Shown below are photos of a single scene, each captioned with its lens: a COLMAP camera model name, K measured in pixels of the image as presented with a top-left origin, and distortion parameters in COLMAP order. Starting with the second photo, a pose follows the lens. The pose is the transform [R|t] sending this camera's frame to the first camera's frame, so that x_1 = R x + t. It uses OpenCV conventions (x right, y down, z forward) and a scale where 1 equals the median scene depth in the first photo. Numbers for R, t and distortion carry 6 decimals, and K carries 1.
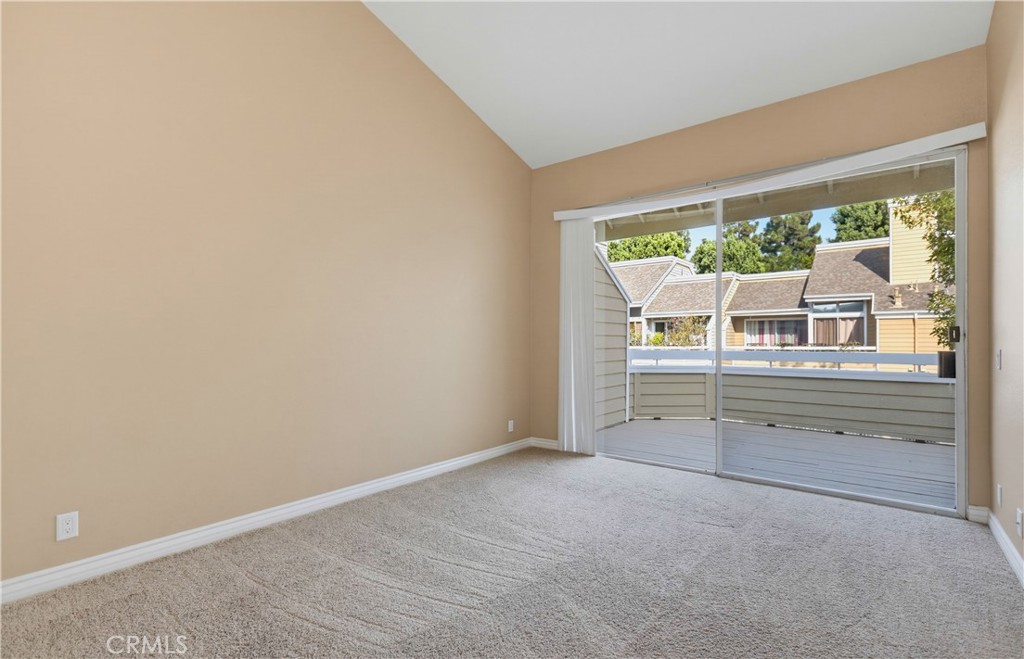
lens RADIAL K [[470.3, 0, 515.1], [0, 470.3, 342.7], [0, 0, 1]] dist [-0.004417, 0.000867]
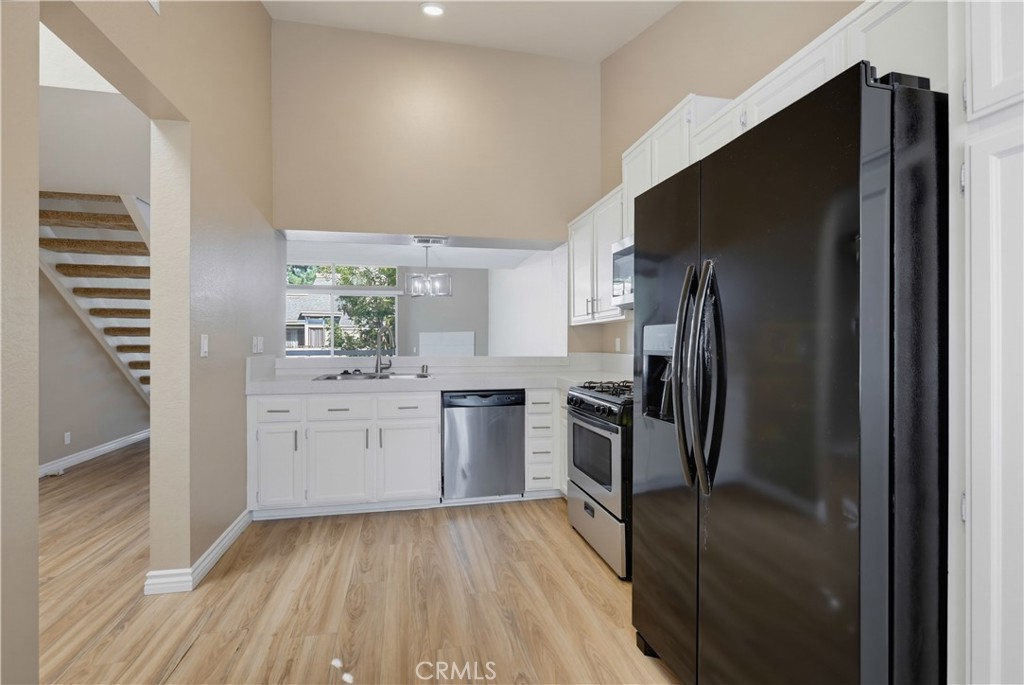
lens RADIAL K [[458.4, 0, 509.1], [0, 458.4, 342.8], [0, 0, 1]] dist [-0.008928, 0.001147]
pose [[0.635850, 0.000158, 0.771813, -0.040672], [0.002549, 0.999994, -0.002305, -0.002681], [-0.771808, 0.003433, 0.635846, -0.369335]]
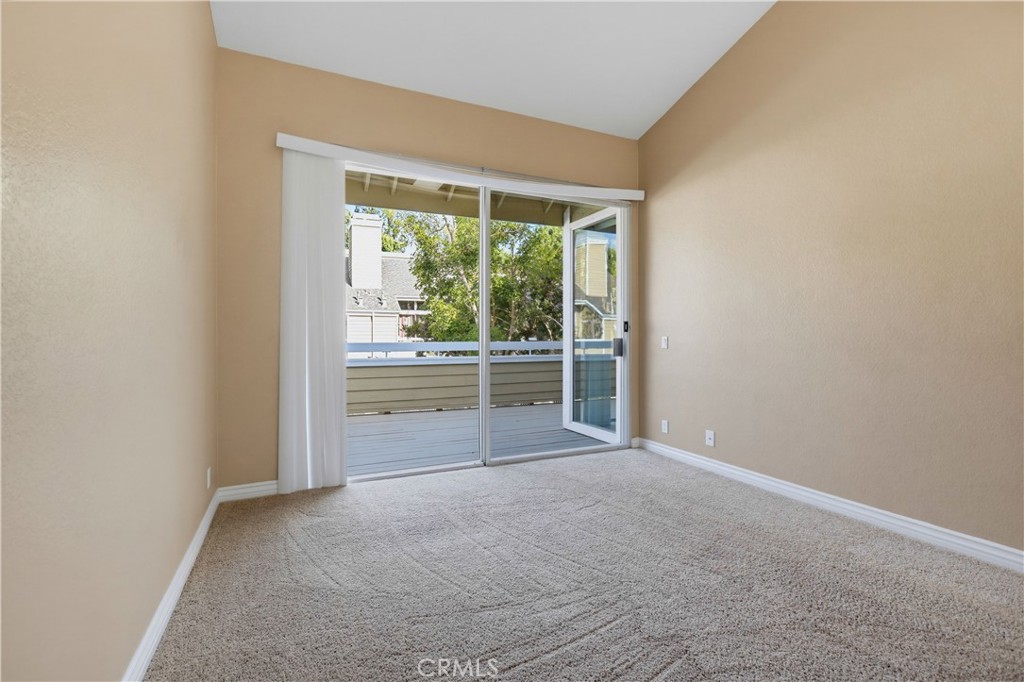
lens RADIAL K [[458.4, 0, 508.9], [0, 458.4, 335.5], [0, 0, 1]] dist [-0.008928, 0.001147]
pose [[0.453900, 0.000053, 0.891053, -0.079713], [0.000779, 1.000000, -0.000456, 0.001538], [-0.891052, 0.000902, 0.453900, 0.099980]]
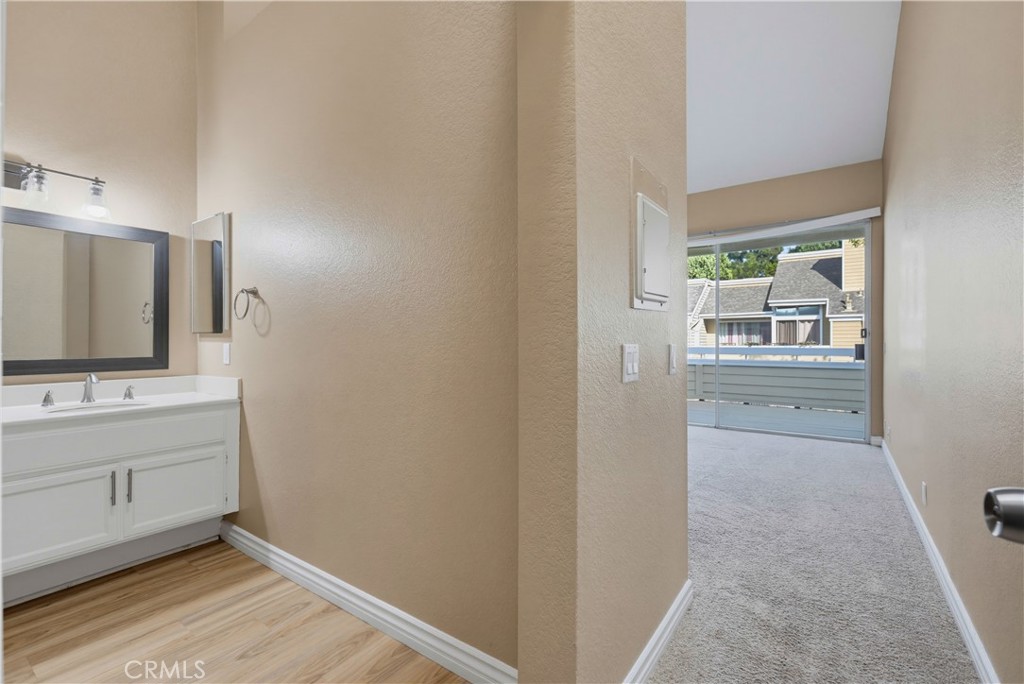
lens RADIAL K [[458.4, 0, 504.7], [0, 458.4, 346.6], [0, 0, 1]] dist [-0.008928, 0.001147]
pose [[0.999507, -0.002027, 0.031327, -0.056166], [0.001833, 0.999979, 0.006198, 0.002443], [-0.031339, -0.006137, 0.999490, -0.084447]]
